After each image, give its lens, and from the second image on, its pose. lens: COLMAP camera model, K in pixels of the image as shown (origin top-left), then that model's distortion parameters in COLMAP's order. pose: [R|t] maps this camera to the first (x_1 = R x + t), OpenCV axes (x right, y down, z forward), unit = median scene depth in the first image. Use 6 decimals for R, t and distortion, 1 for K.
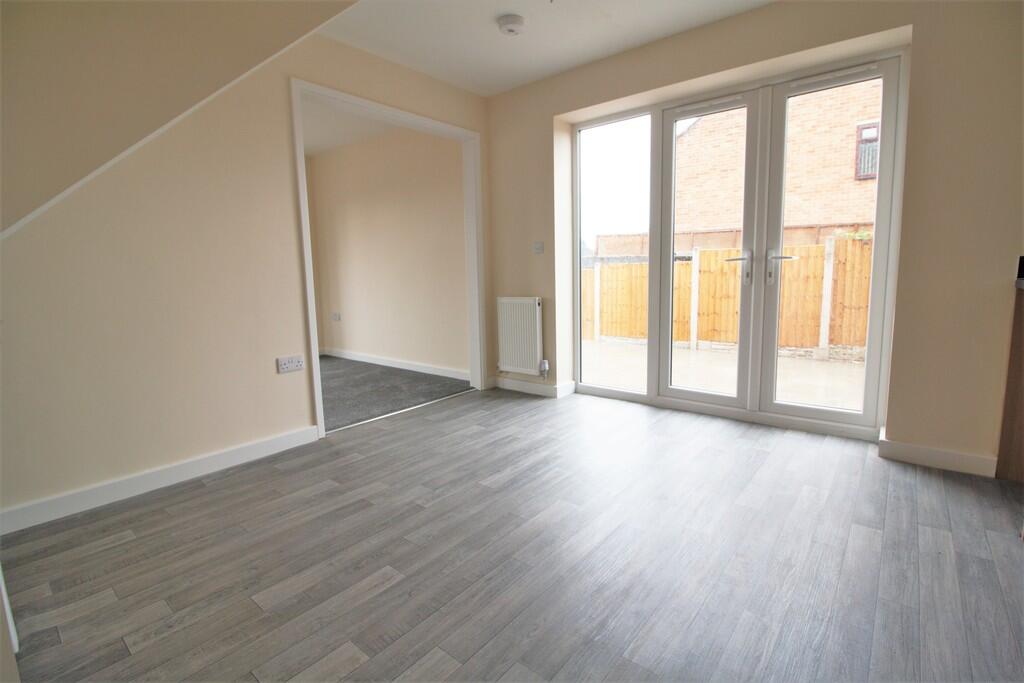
lens RADIAL K [[480.3, 0, 513.3], [0, 480.3, 328.2], [0, 0, 1]] dist [-0.002950, -0.001082]
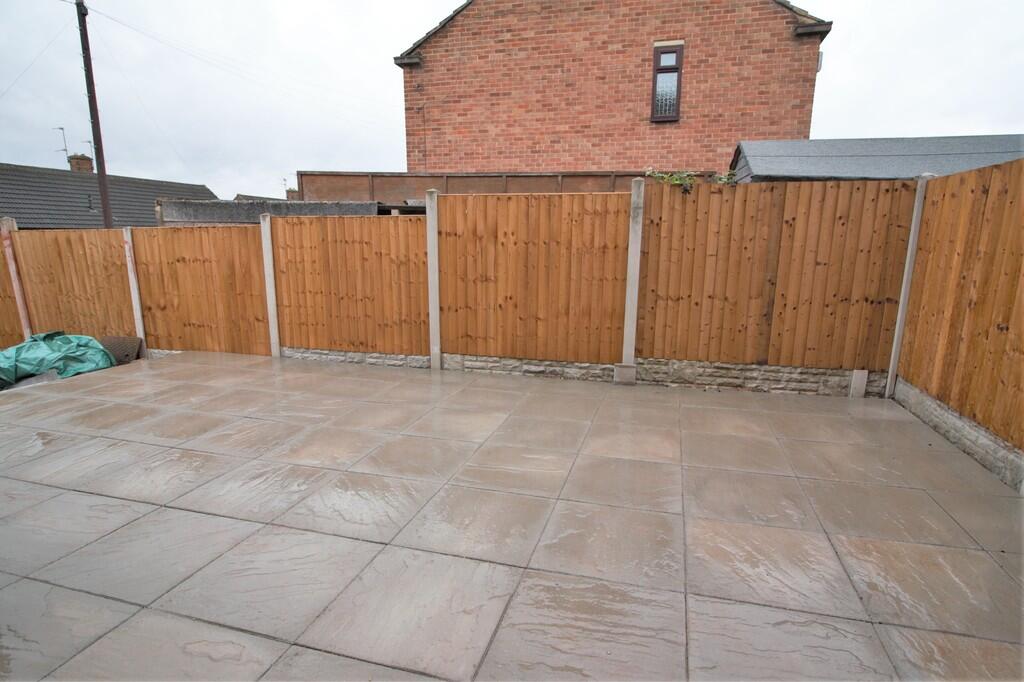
lens RADIAL K [[519.7, 0, 512.0], [0, 519.7, 341.0], [0, 0, 1]] dist [0.001523, 0.000142]
pose [[0.921593, -0.047455, 0.385246, 0.223271], [0.020735, 0.997100, 0.073222, -0.035016], [-0.387604, -0.059493, 0.919904, 0.392869]]
